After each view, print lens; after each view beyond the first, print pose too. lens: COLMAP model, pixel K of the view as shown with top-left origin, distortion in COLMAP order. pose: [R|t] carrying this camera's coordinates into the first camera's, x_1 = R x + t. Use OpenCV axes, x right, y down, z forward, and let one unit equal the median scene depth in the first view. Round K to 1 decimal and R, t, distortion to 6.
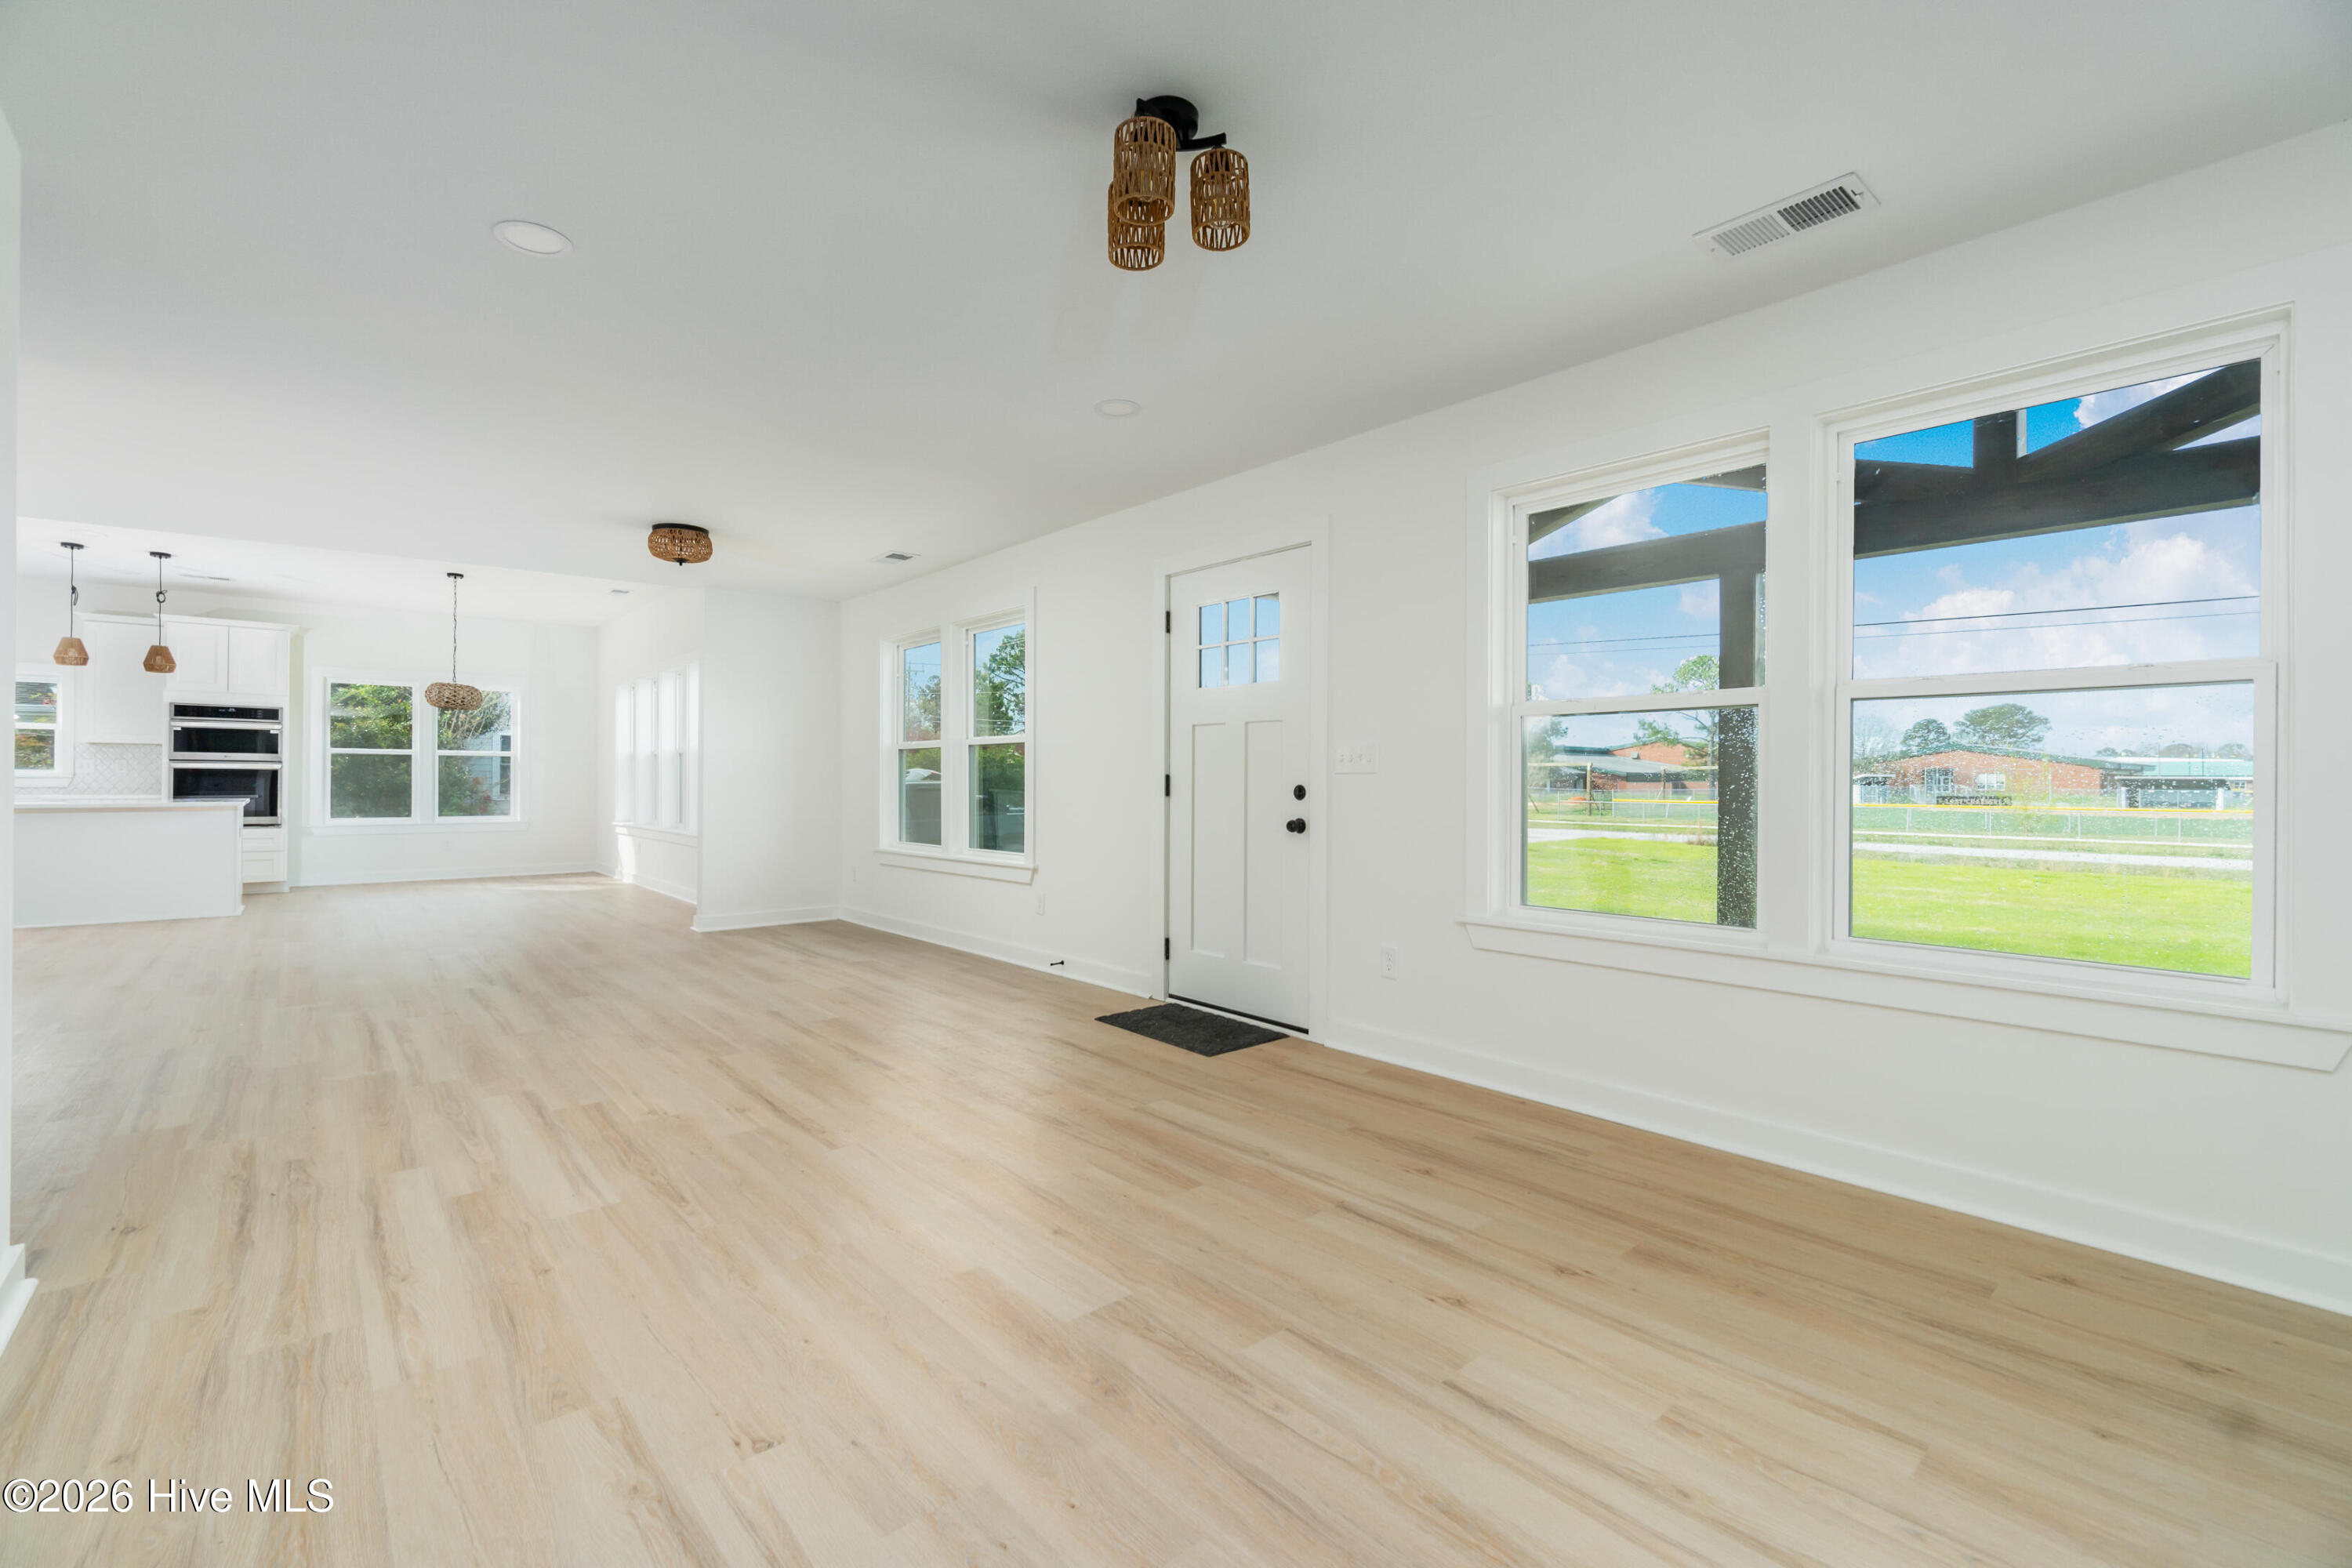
lens RADIAL K [[1018.3, 0, 1171.8], [0, 1018.3, 786.3], [0, 0, 1]] dist [-0.004607, 0.001470]
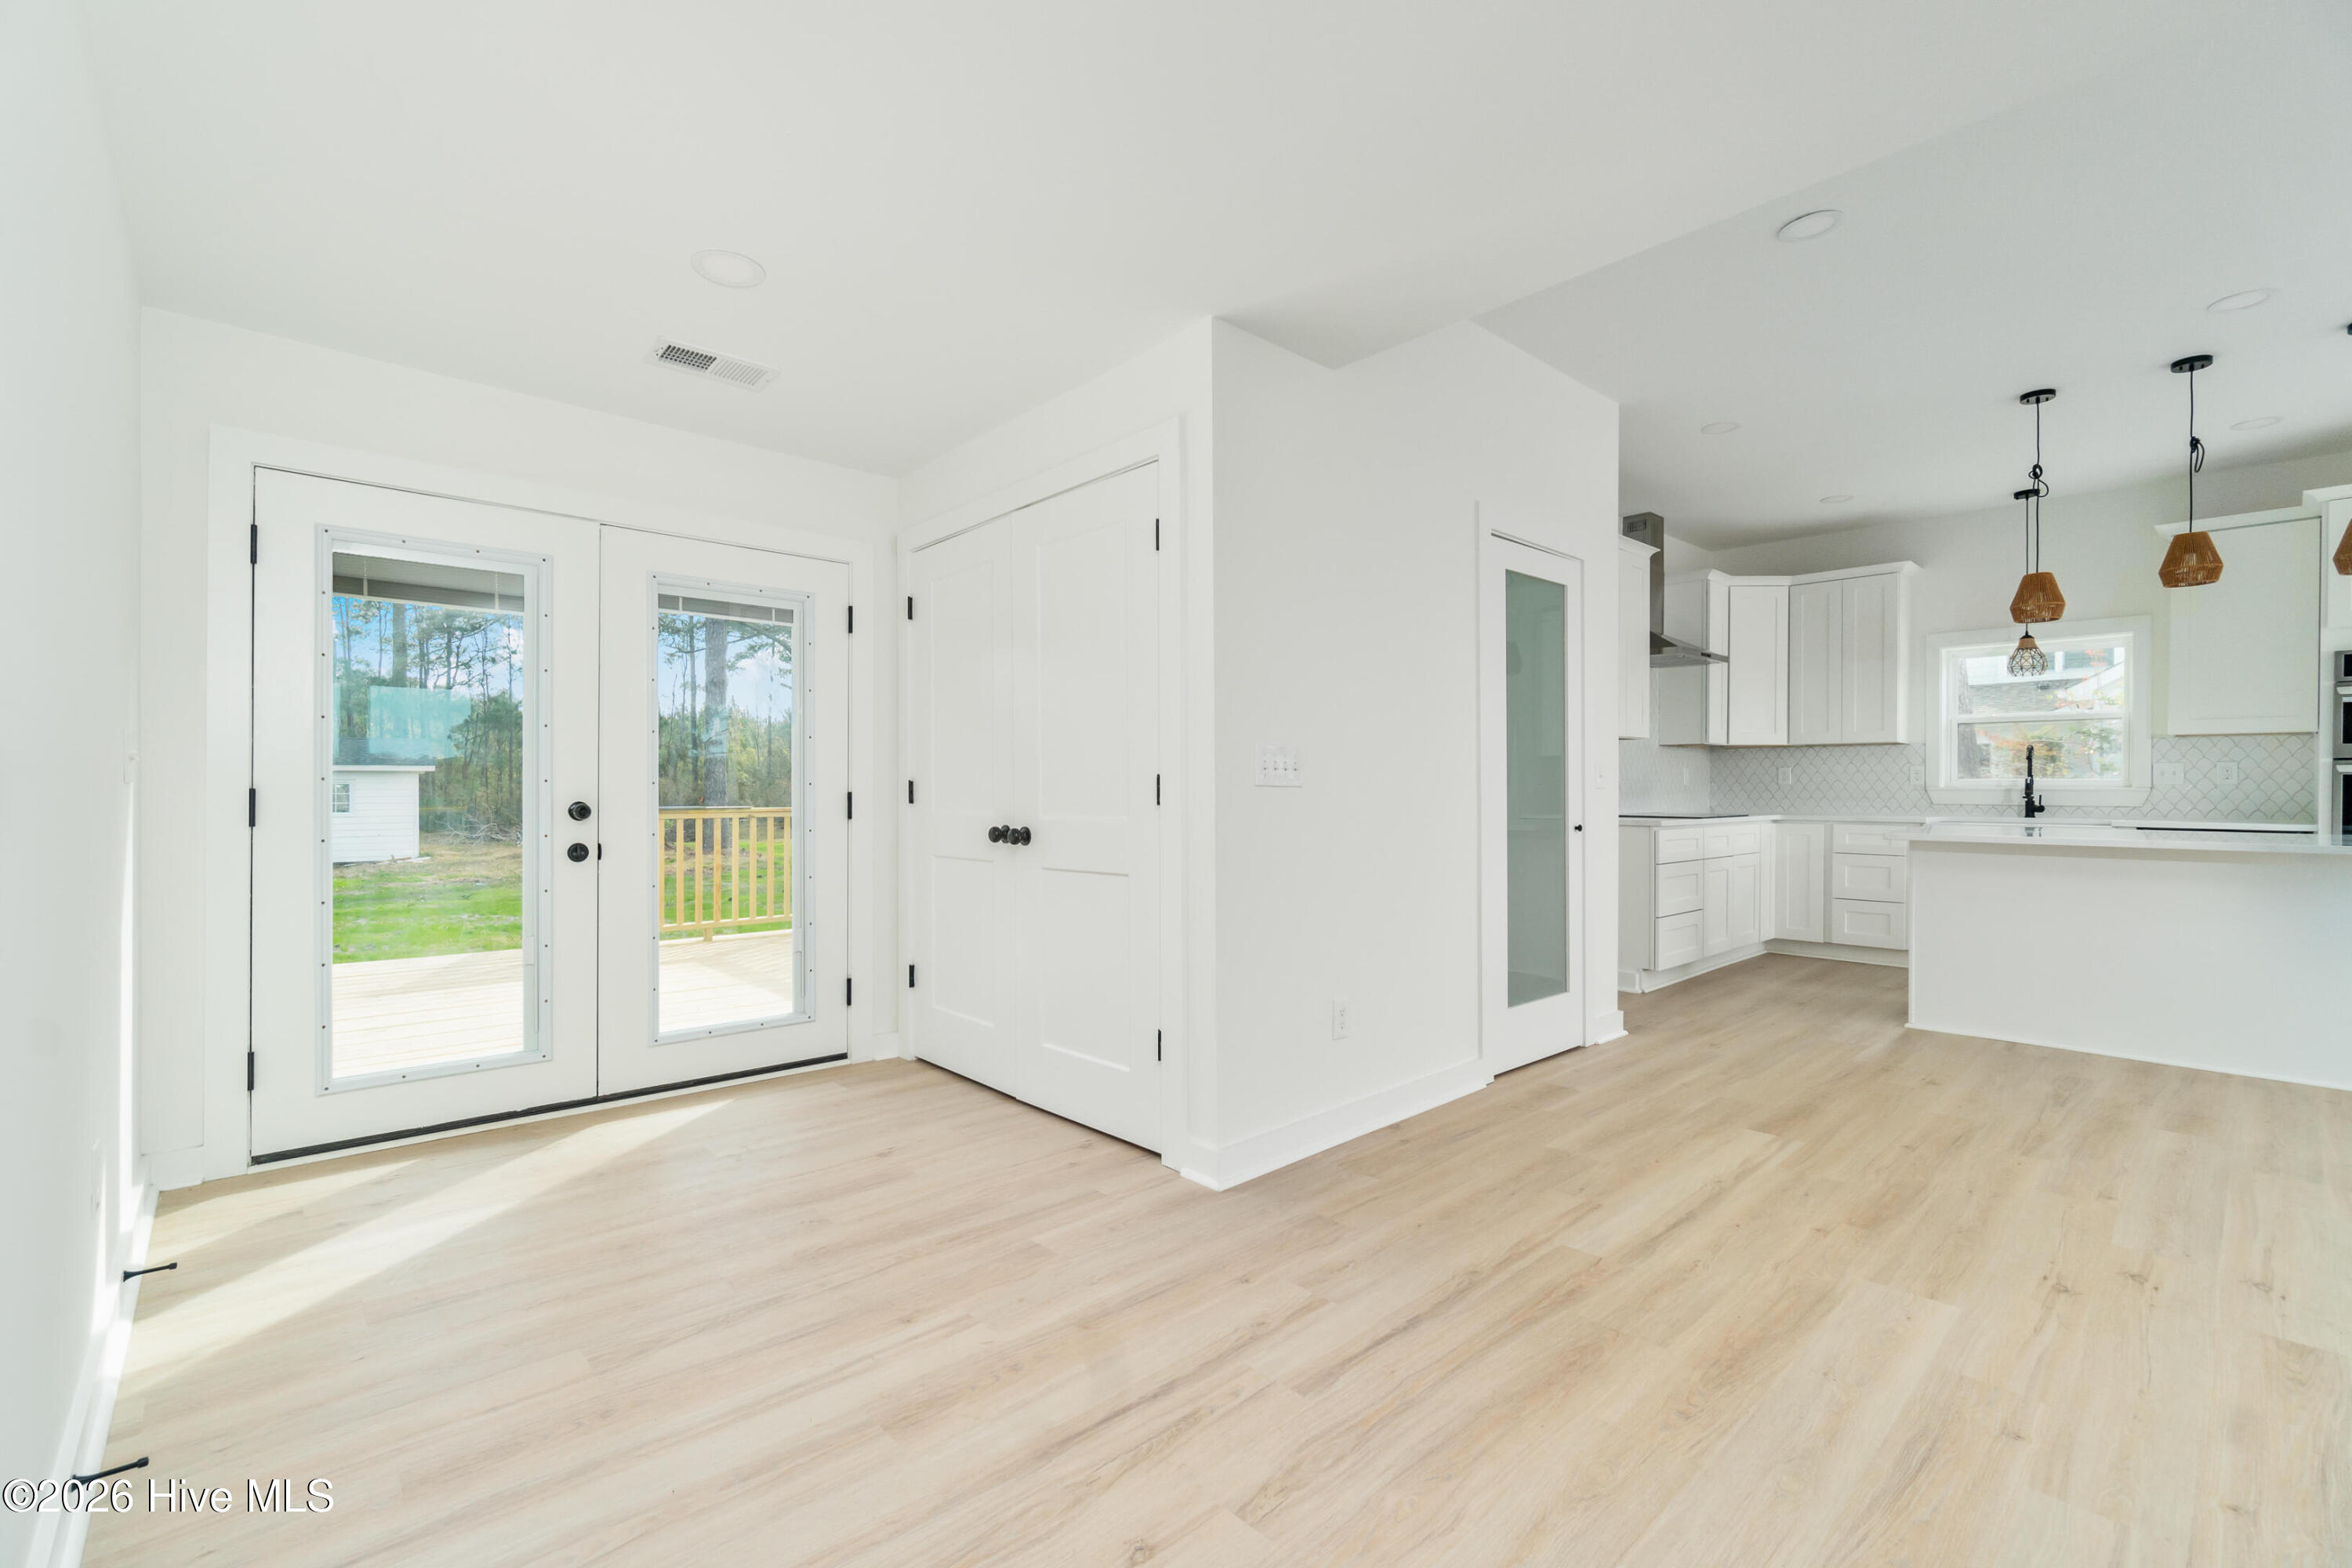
lens RADIAL K [[1018.3, 0, 1157.4], [0, 1018.3, 794.5], [0, 0, 1]] dist [-0.004607, 0.001470]
pose [[0.029206, 0.002163, -0.999571, -0.455009], [-0.005147, 0.999985, 0.002013, -0.004666], [0.999560, 0.005086, 0.029216, 0.353902]]
